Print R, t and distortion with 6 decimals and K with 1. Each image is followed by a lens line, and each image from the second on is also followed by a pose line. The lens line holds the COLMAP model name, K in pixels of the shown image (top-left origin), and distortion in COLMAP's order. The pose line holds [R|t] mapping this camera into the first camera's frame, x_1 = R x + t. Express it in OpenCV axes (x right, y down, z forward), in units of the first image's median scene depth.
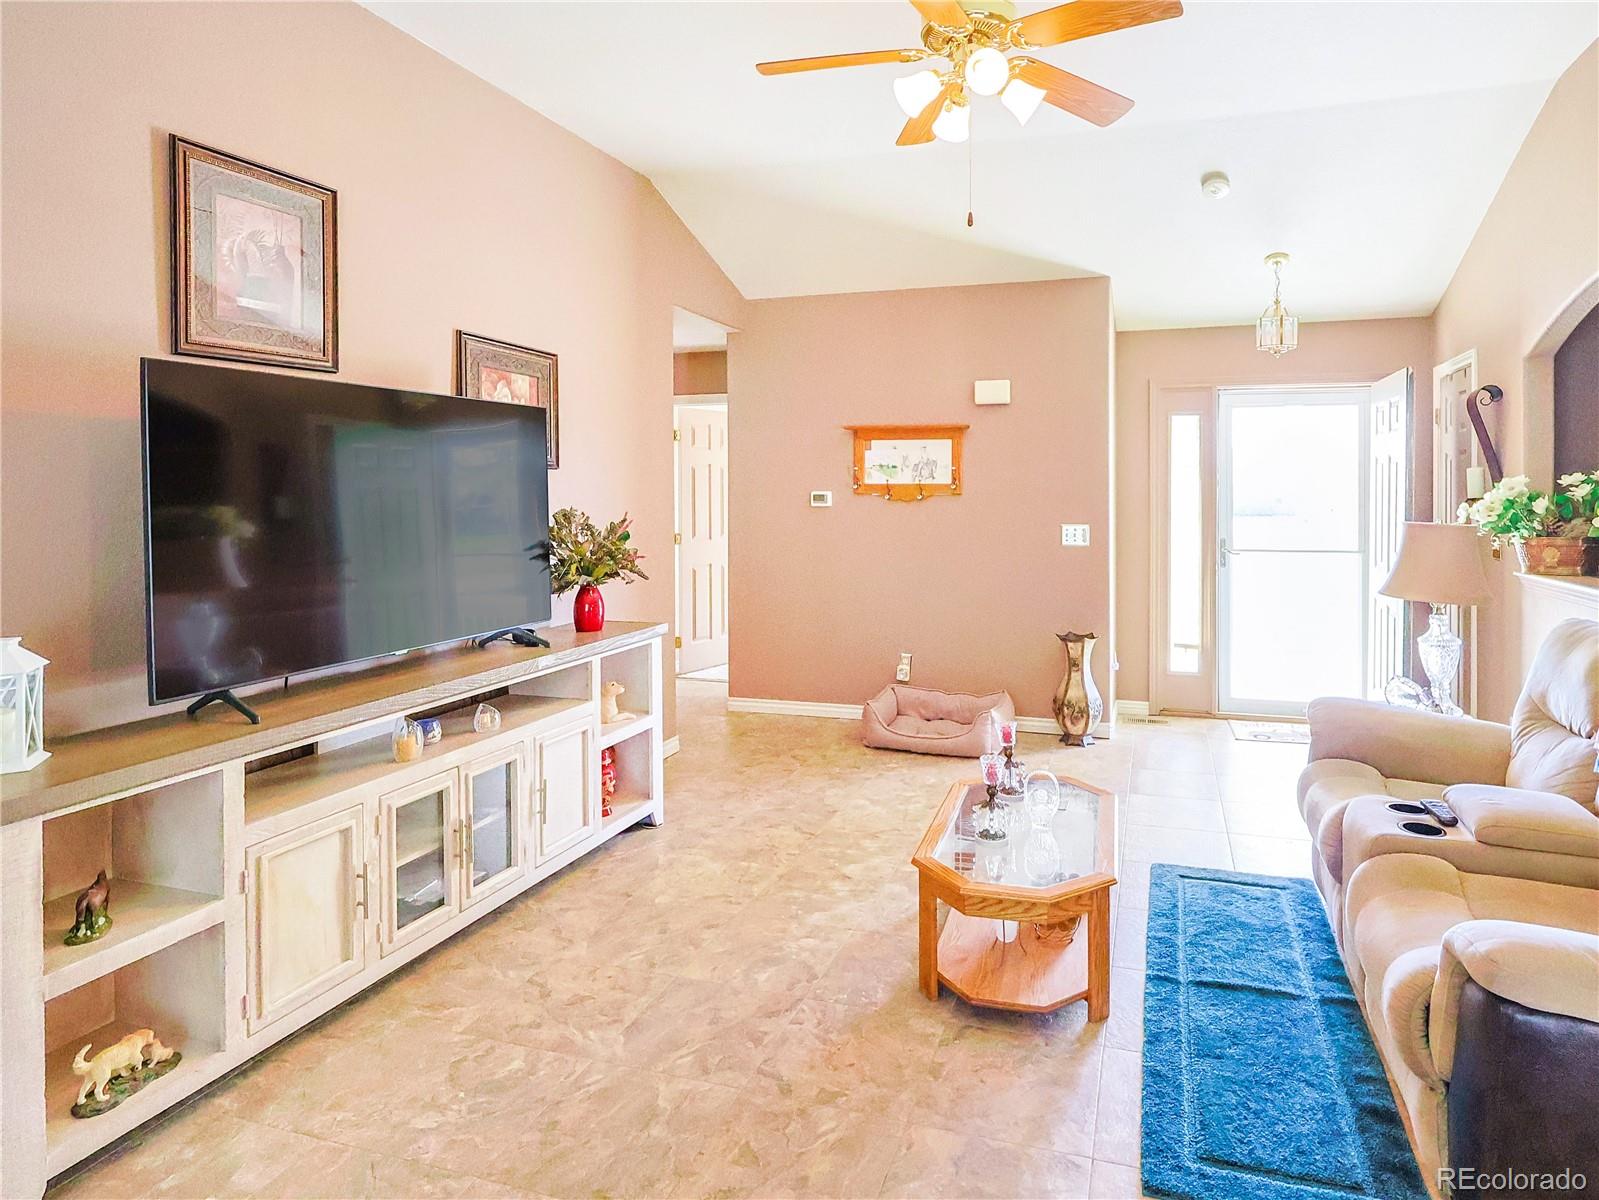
lens RADIAL K [[928.5, 0, 883.8], [0, 928.5, 492.0], [0, 0, 1]] dist [-0.000473, 0.000478]
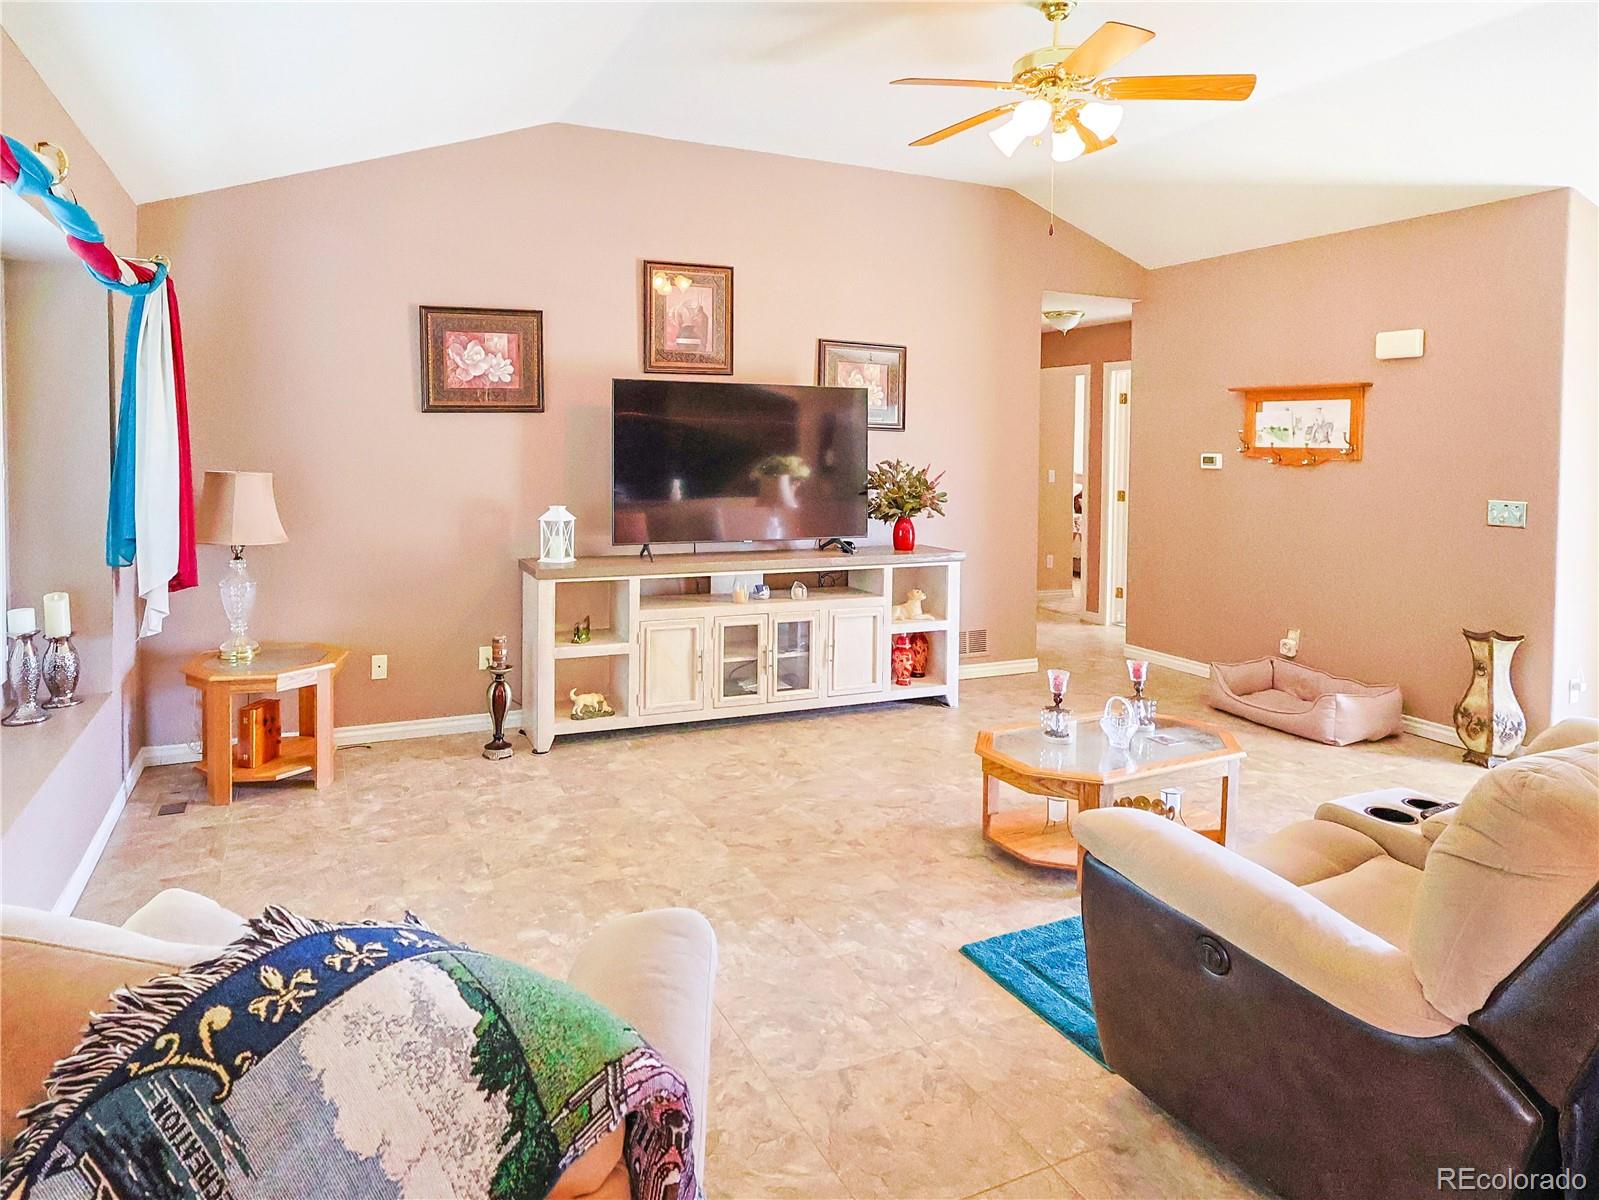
lens RADIAL K [[940.1, 0, 698.5], [0, 940.1, 465.4], [0, 0, 1]] dist [-0.000405, -0.001478]
pose [[0.627380, 0.031232, -0.778087, 0.448189], [-0.020775, 0.999511, 0.023369, -0.000744], [0.778436, 0.001504, 0.627722, -0.080634]]
